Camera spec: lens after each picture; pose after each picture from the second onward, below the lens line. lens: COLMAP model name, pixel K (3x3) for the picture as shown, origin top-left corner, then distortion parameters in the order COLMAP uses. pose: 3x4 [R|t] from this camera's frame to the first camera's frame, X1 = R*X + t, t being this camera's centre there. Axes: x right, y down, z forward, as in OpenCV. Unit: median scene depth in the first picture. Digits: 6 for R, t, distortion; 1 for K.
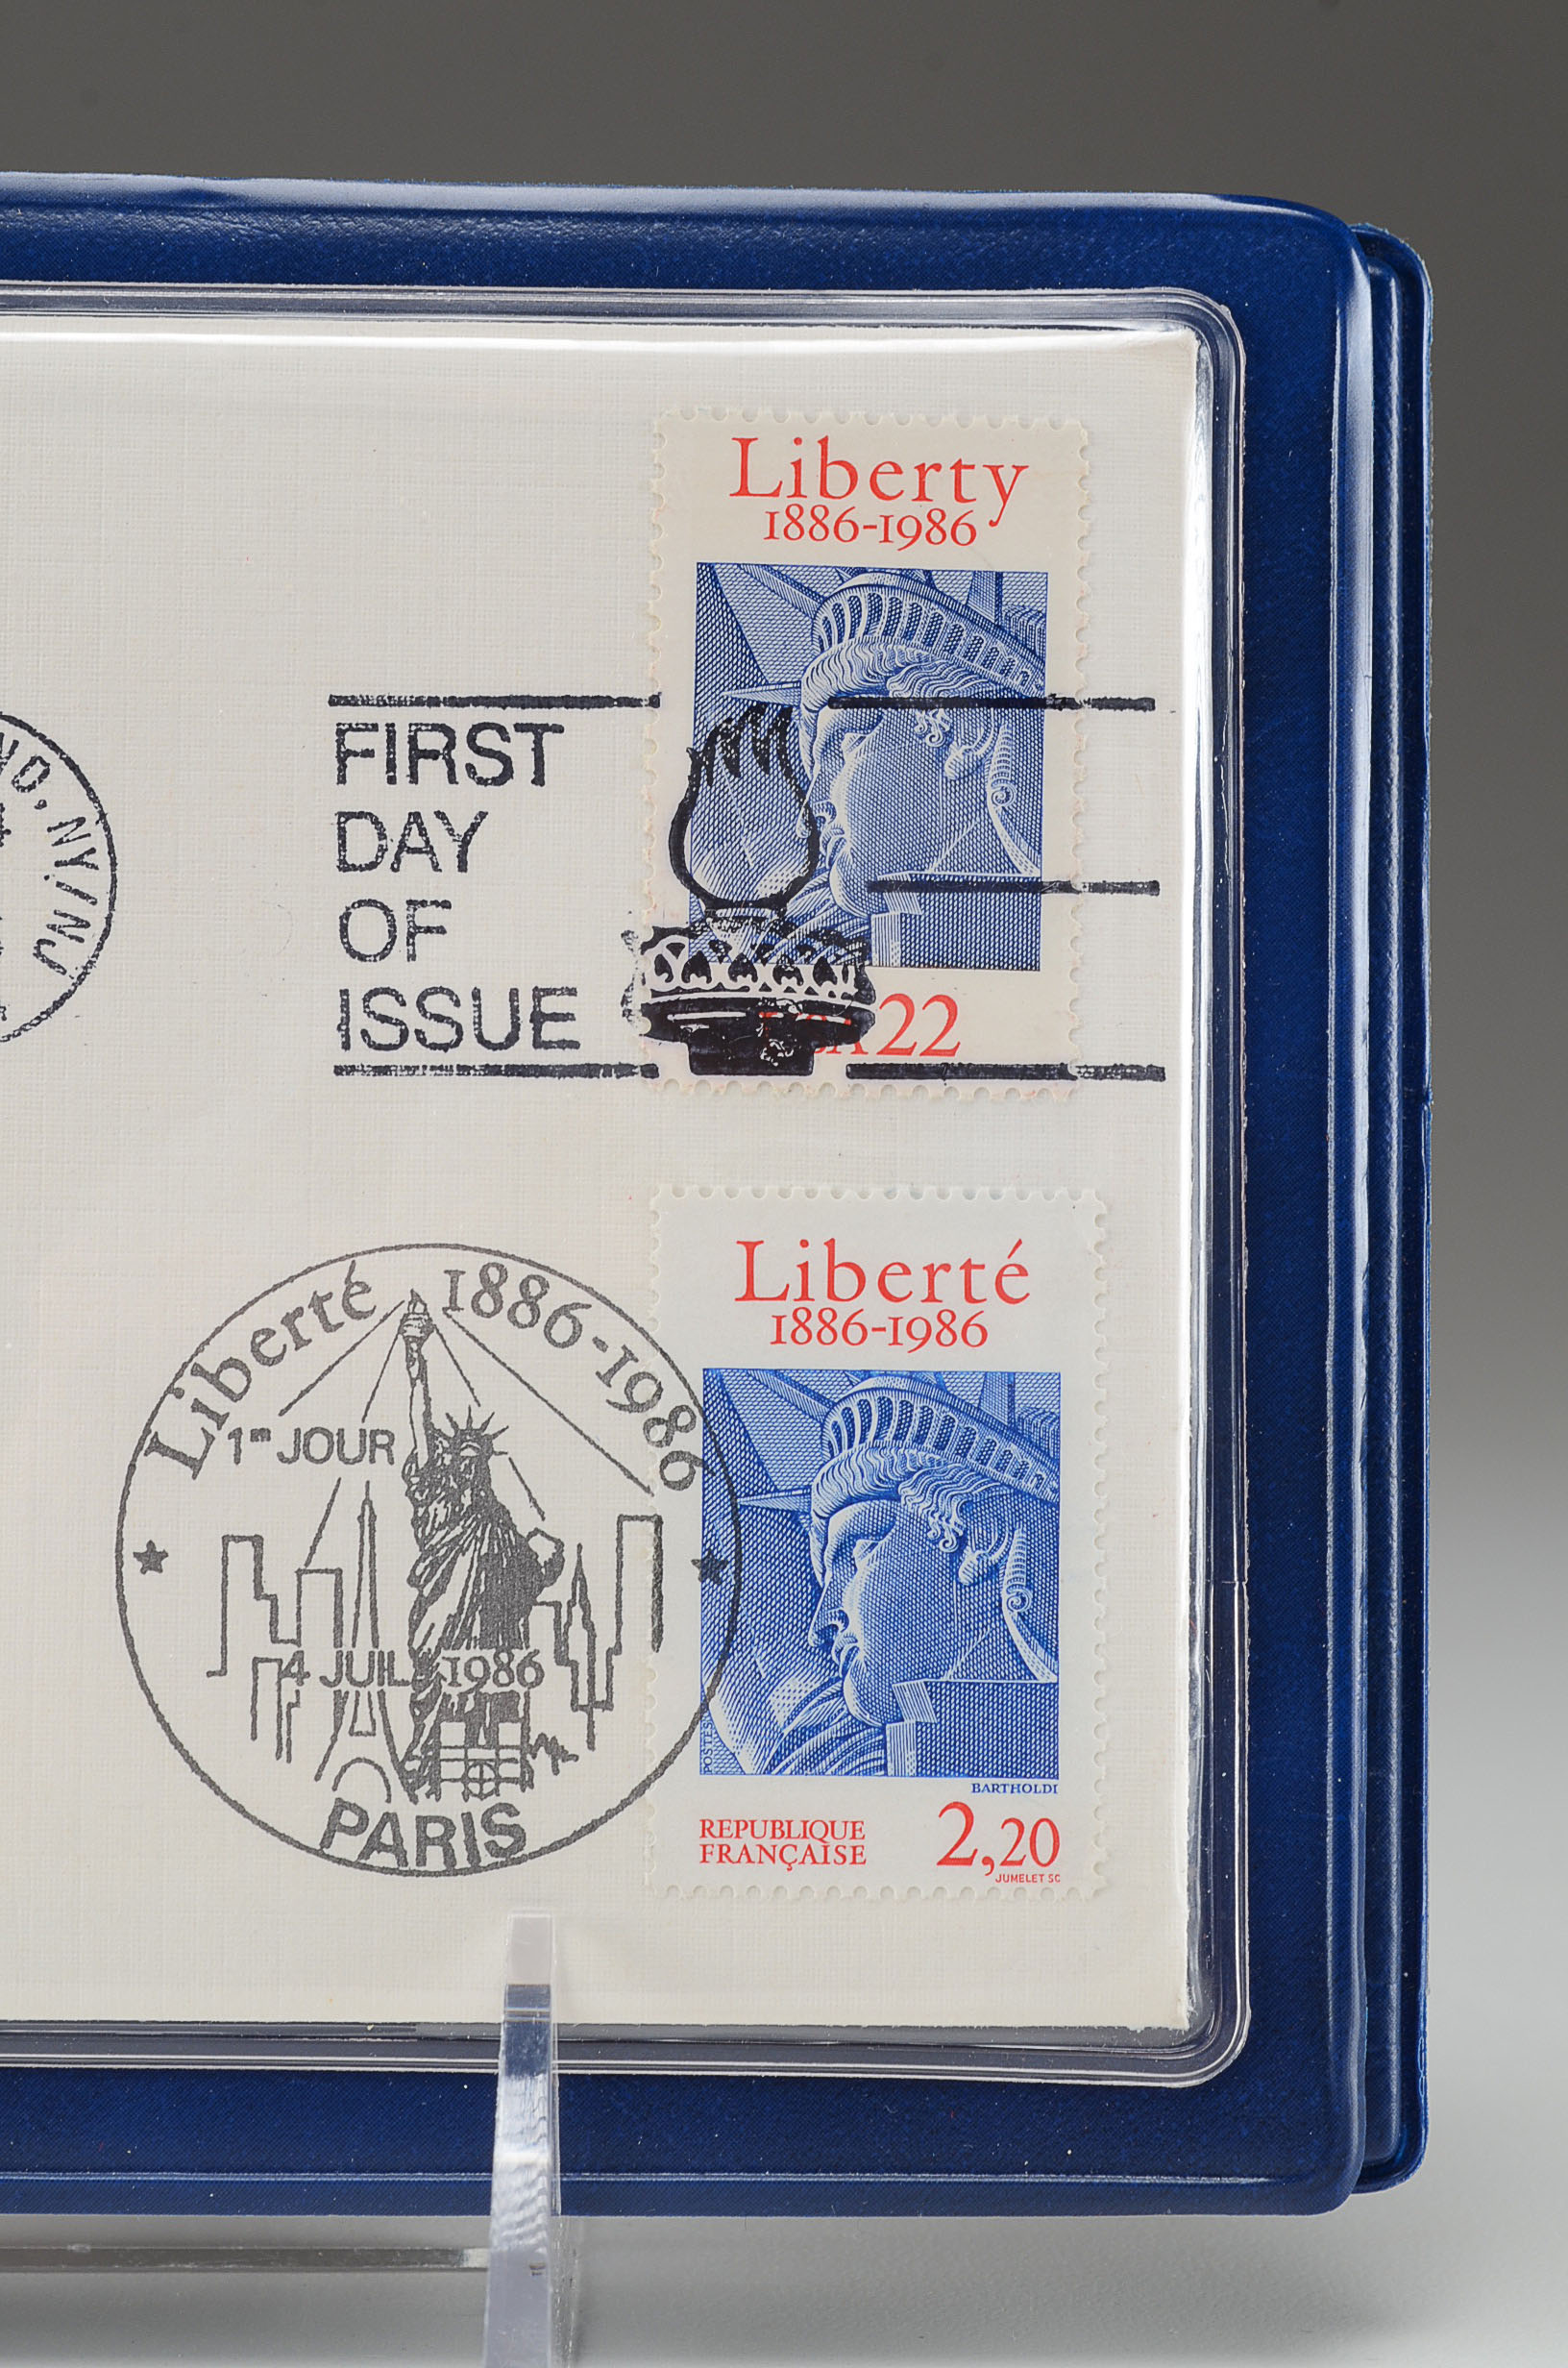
lens RADIAL K [[4861.7, 0, 782.9], [0, 4861.7, 1180.1], [0, 0, 1]] dist [0.101152, 0.000000]
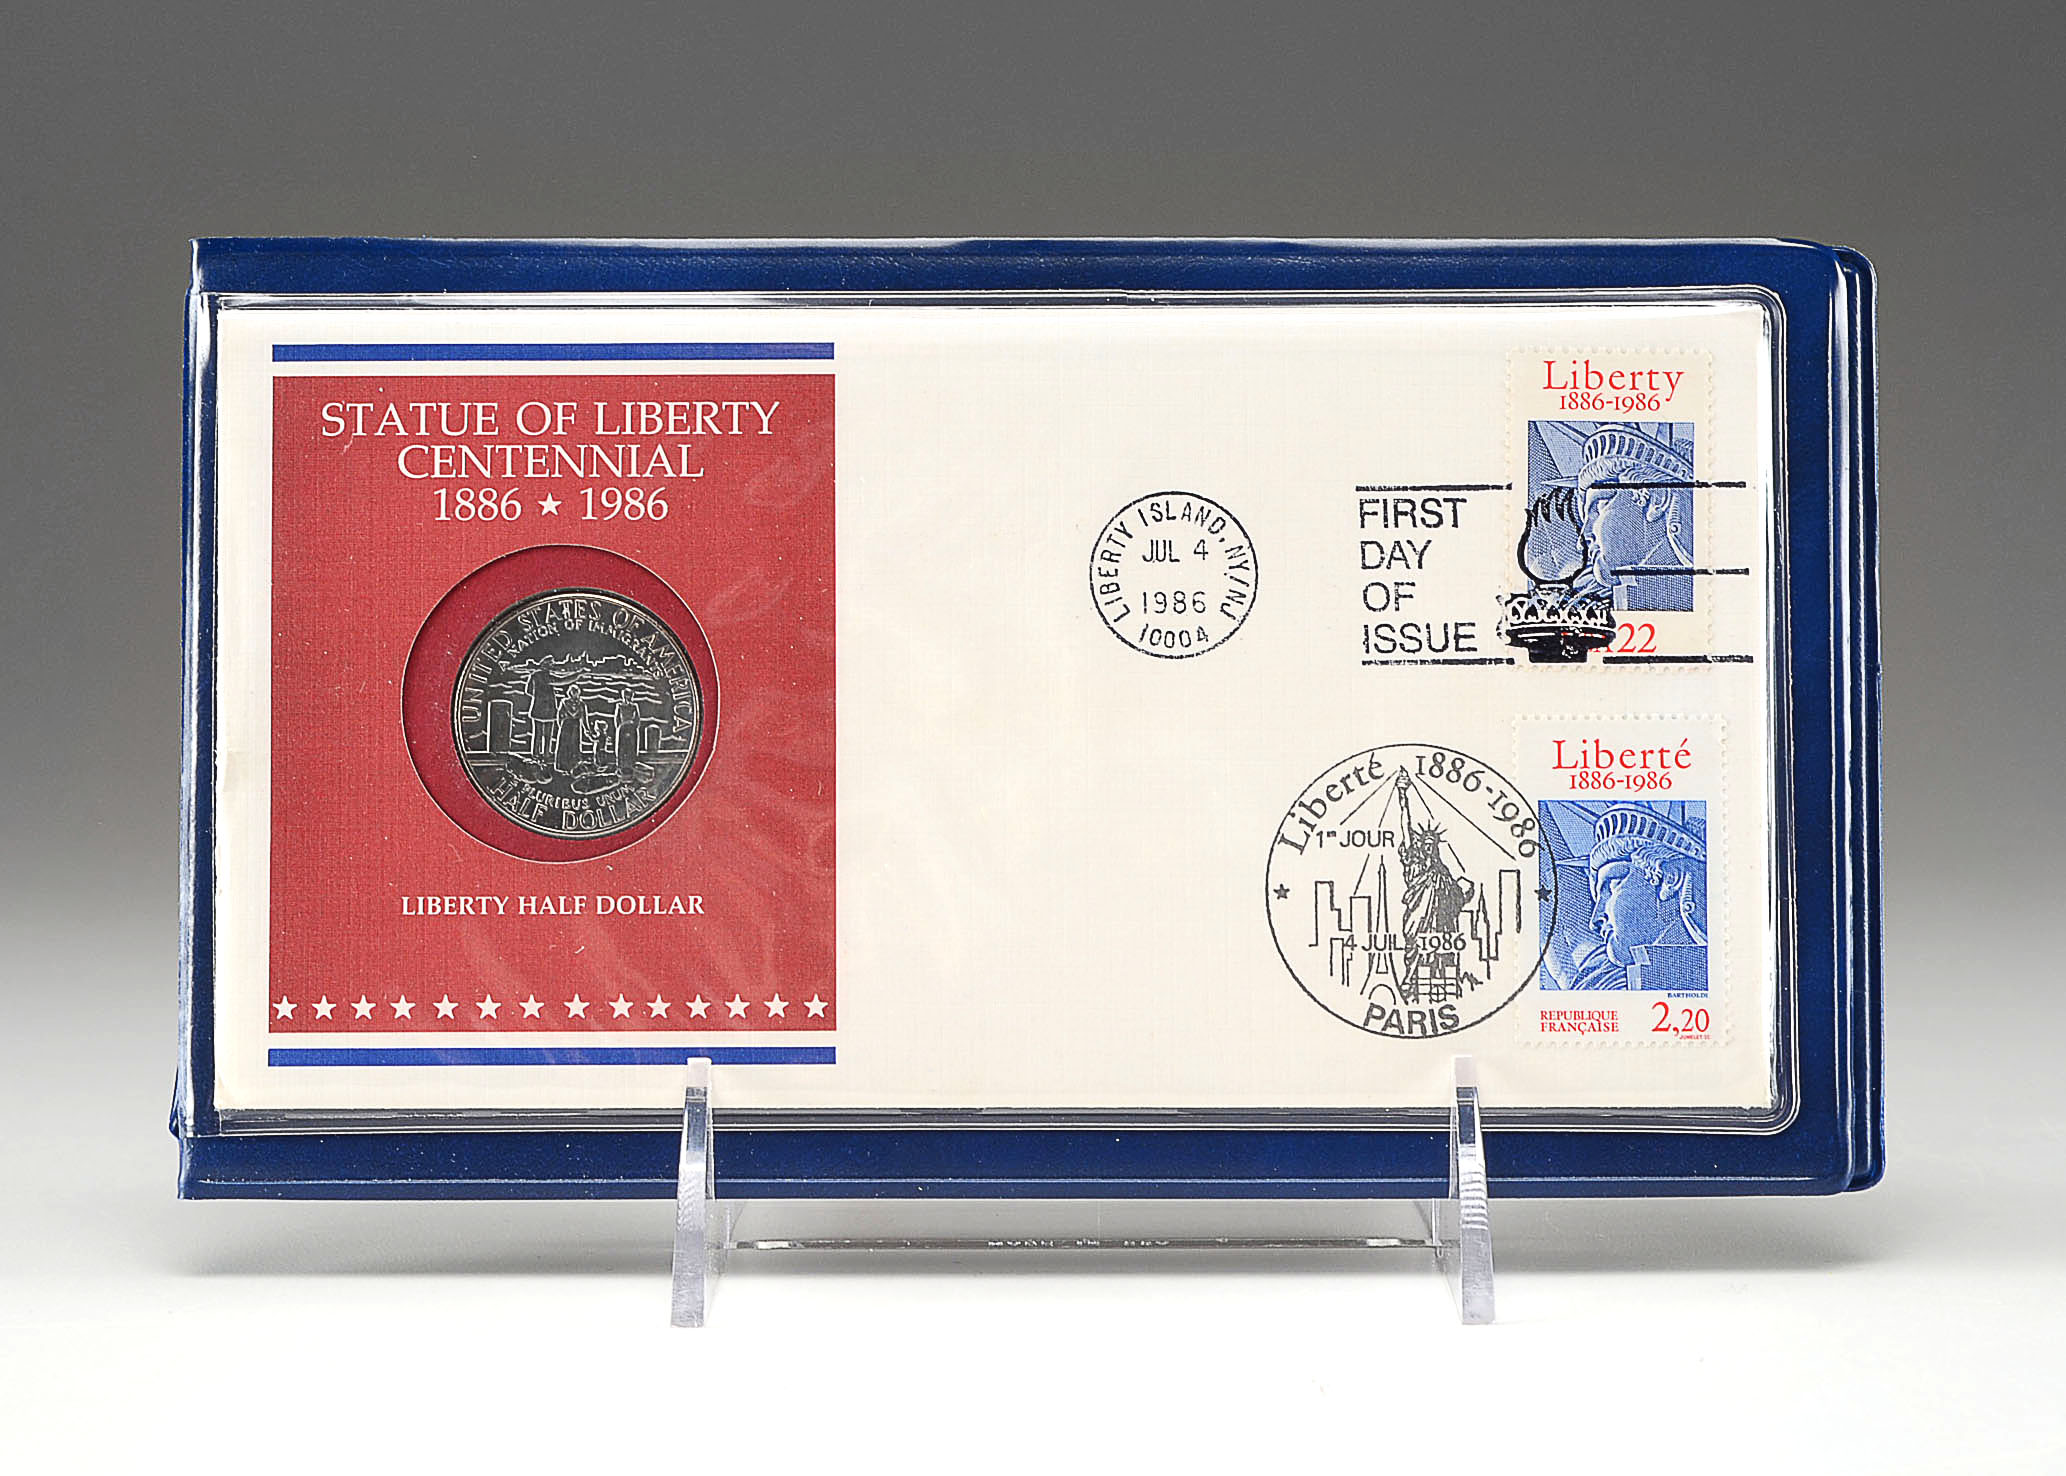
lens RADIAL K [[7447.7, 0, 1035.6], [0, 7447.7, 737.4], [0, 0, 1]] dist [0.478816, 0.000000]
pose [[0.999718, -0.012397, 0.020265, -0.301161], [0.012503, 0.999909, -0.005077, 0.024814], [-0.020200, 0.005329, 0.999782, -2.255864]]
